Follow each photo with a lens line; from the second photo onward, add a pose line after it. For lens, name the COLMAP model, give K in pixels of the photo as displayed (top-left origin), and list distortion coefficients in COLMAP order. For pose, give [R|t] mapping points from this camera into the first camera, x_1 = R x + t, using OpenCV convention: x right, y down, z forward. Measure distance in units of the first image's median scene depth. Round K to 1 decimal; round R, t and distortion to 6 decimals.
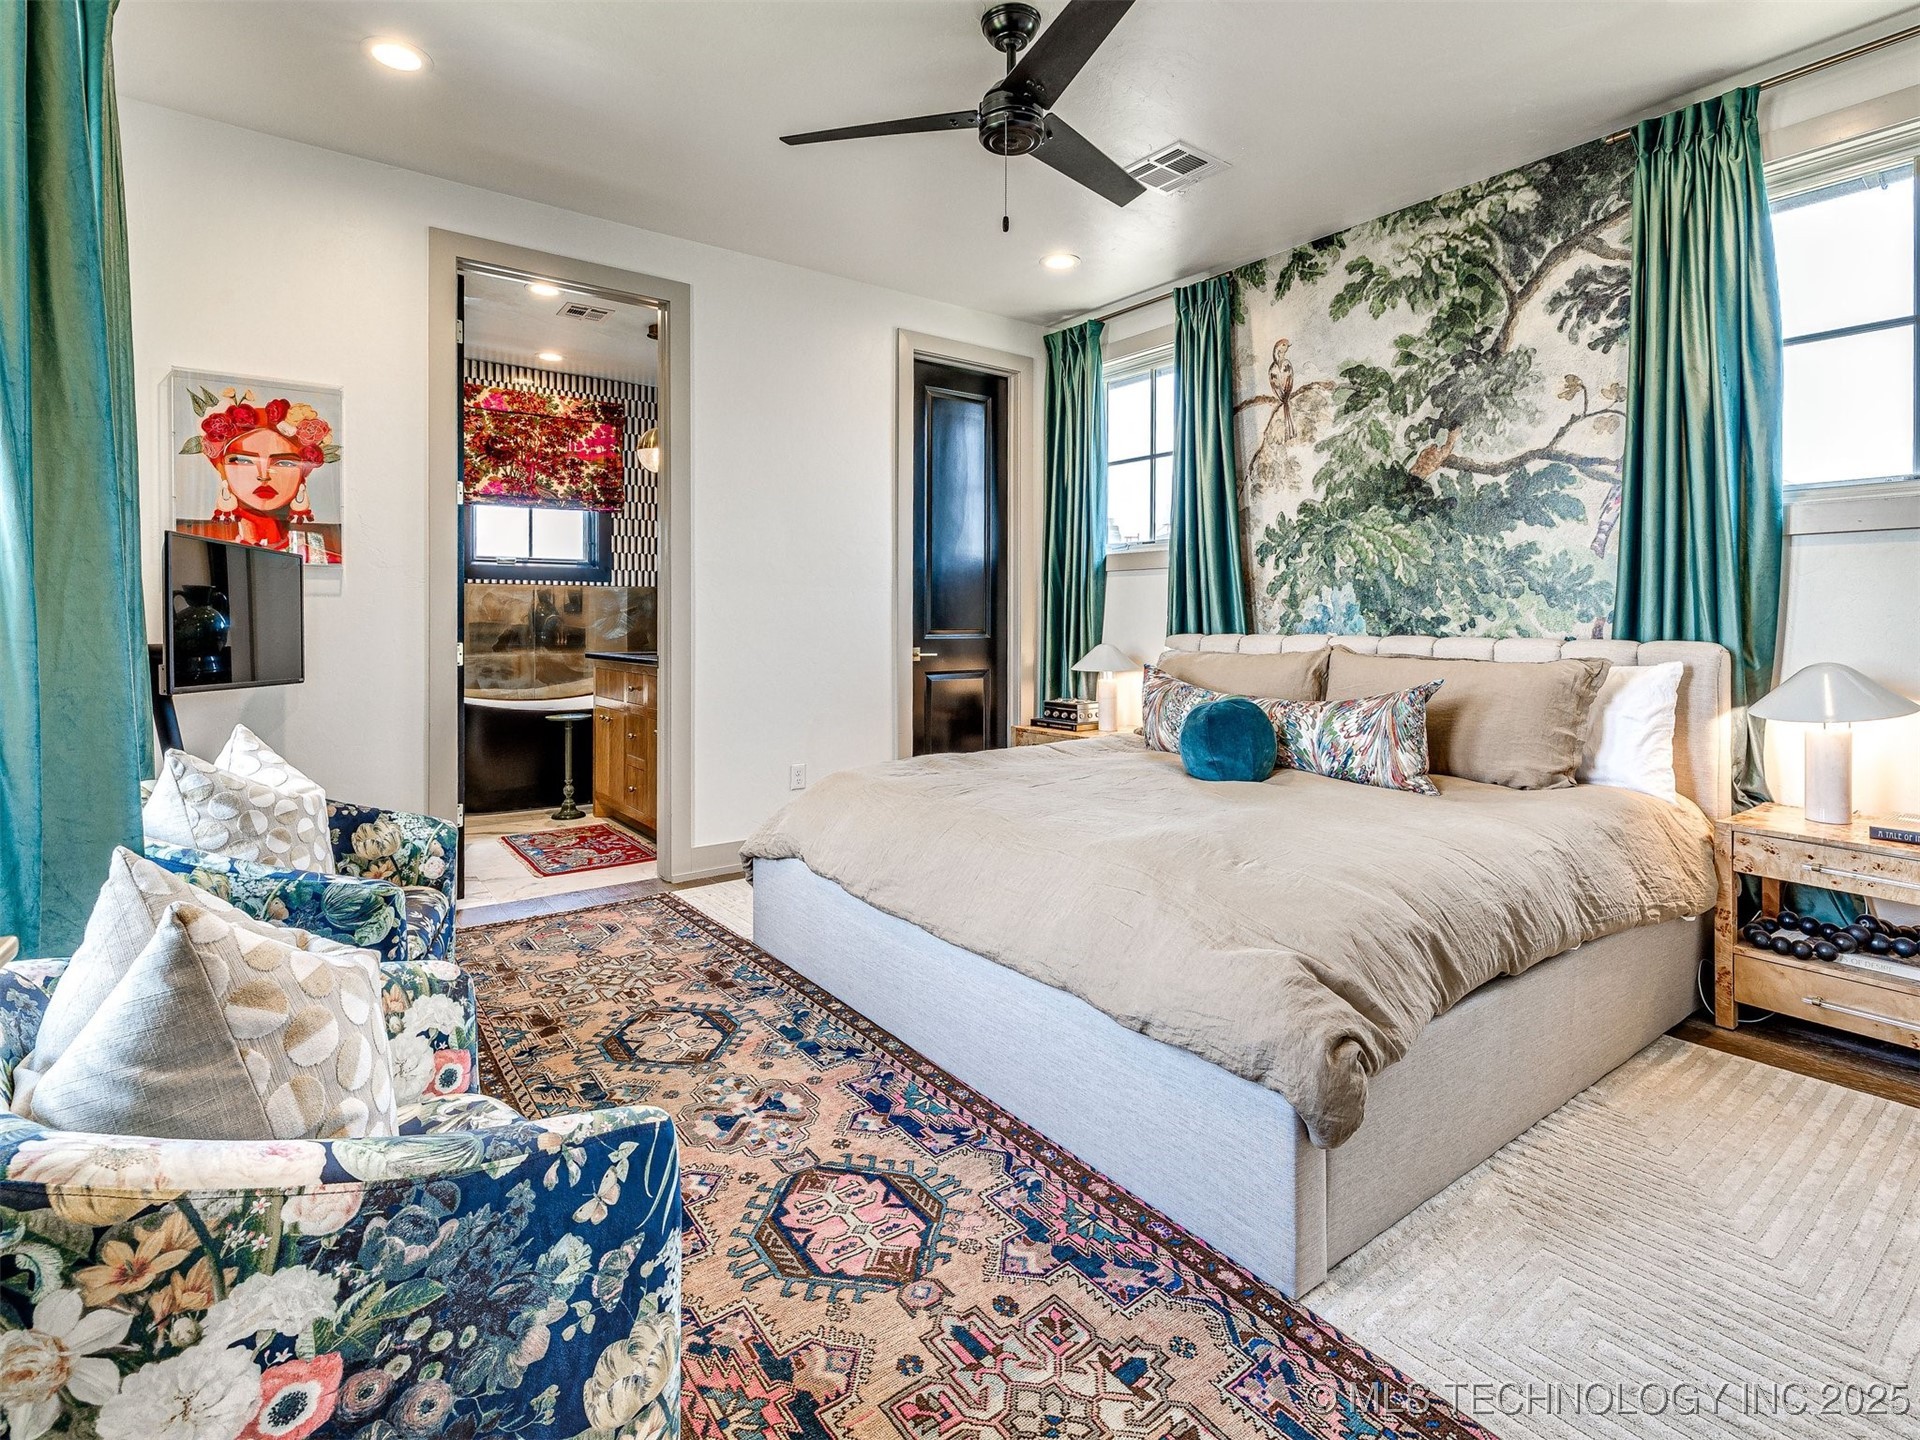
lens RADIAL K [[928.9, 0, 927.4], [0, 928.9, 614.1], [0, 0, 1]] dist [-0.000874, 0.000163]
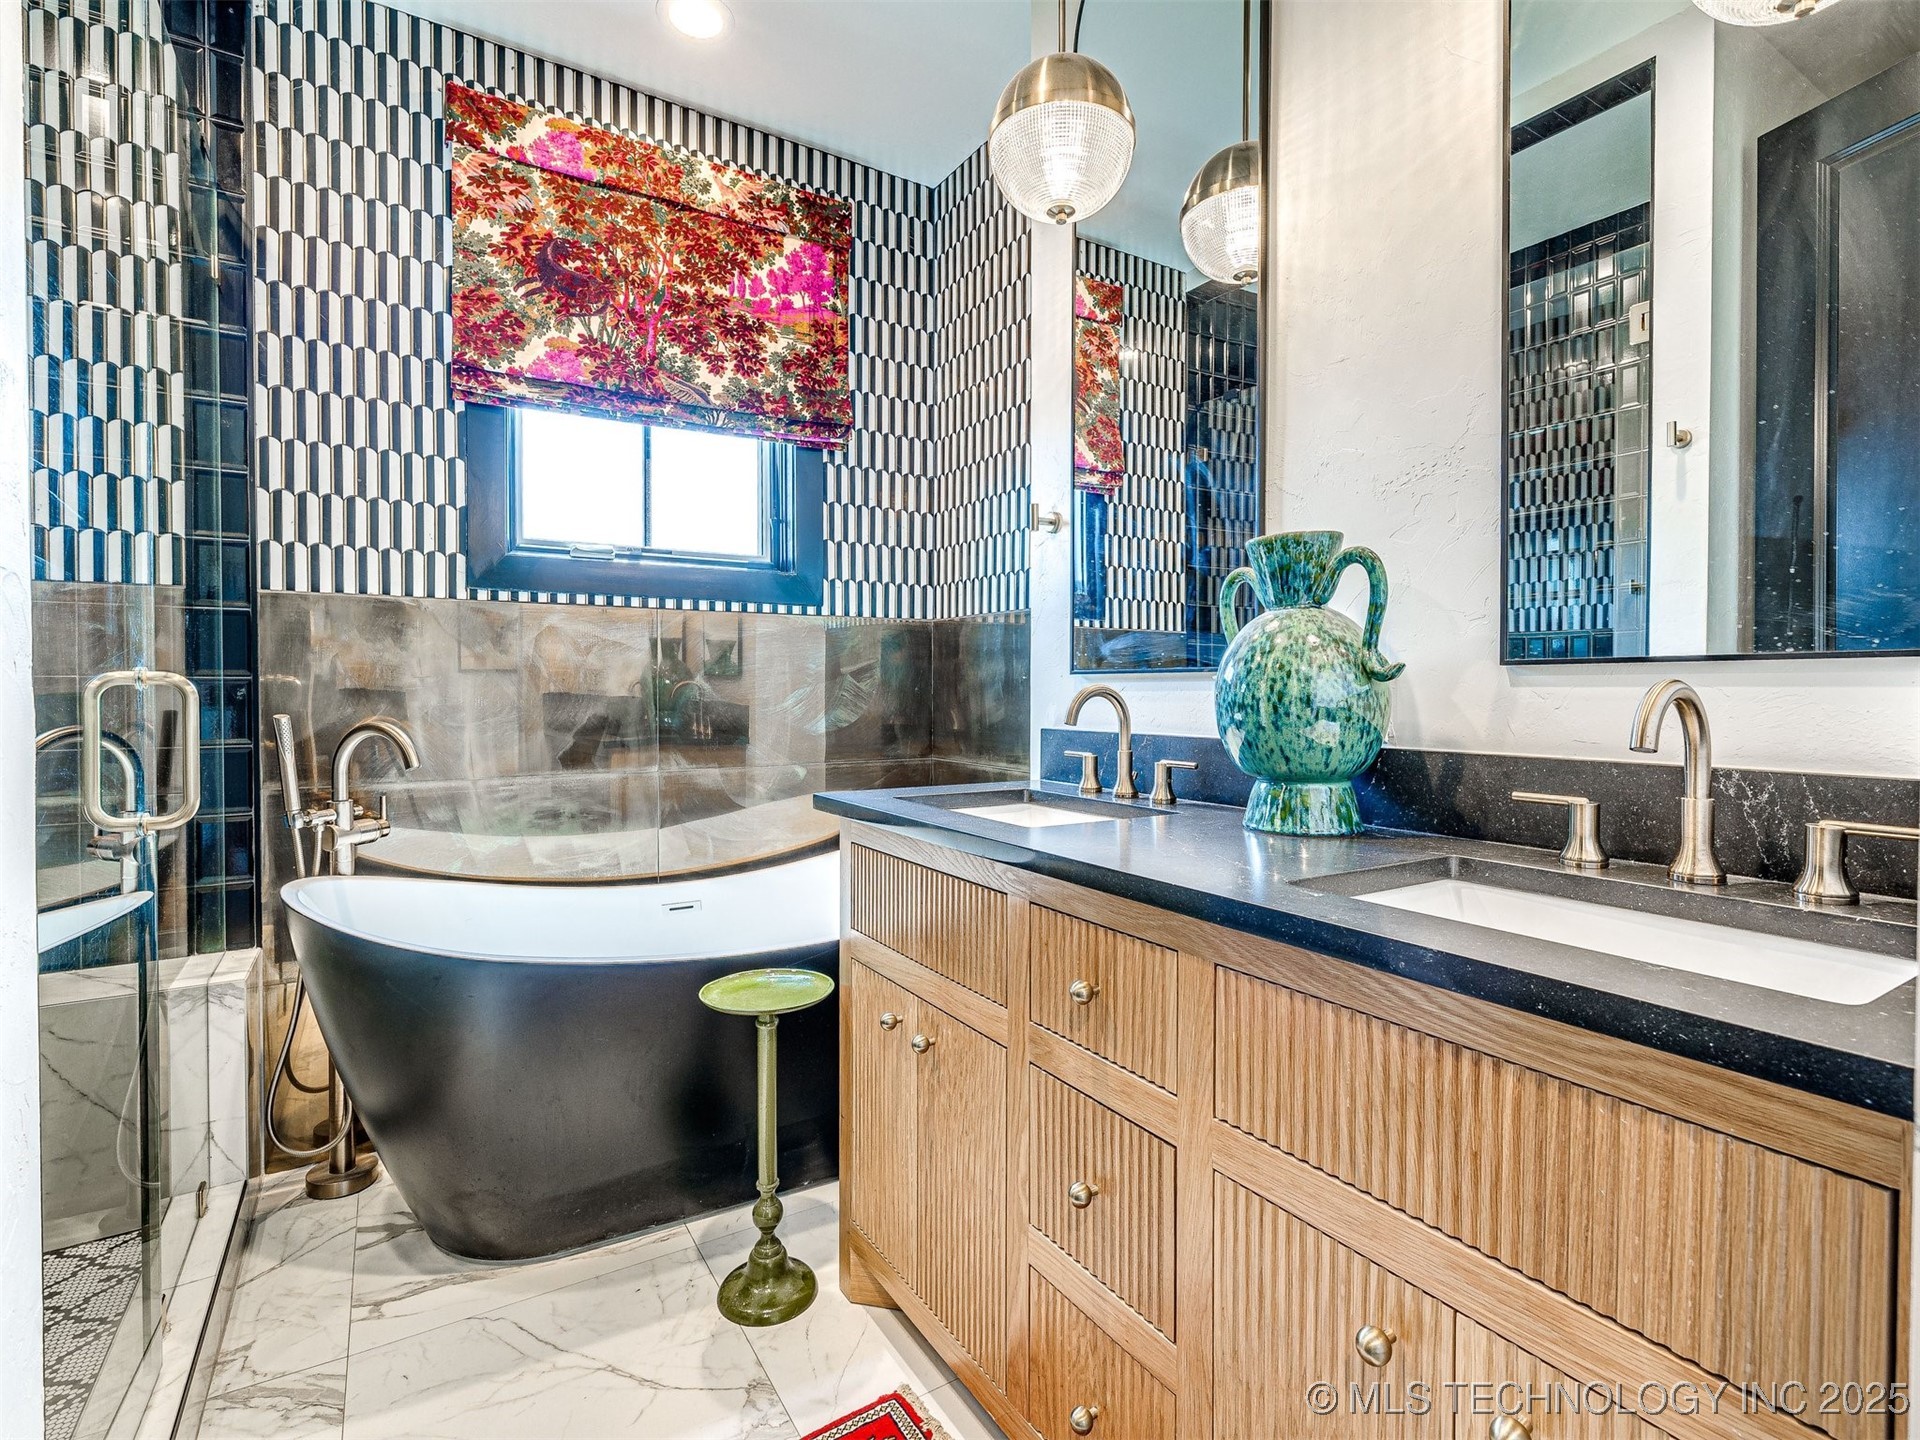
lens RADIAL K [[941.1, 0, 963.2], [0, 941.1, 692.1], [0, 0, 1]] dist [-0.000909, 0.000296]
pose [[0.997716, -0.000604, -0.067542, -0.254152], [0.001417, 0.999927, 0.011990, 0.001873], [0.067530, -0.012058, 0.997644, 0.579324]]
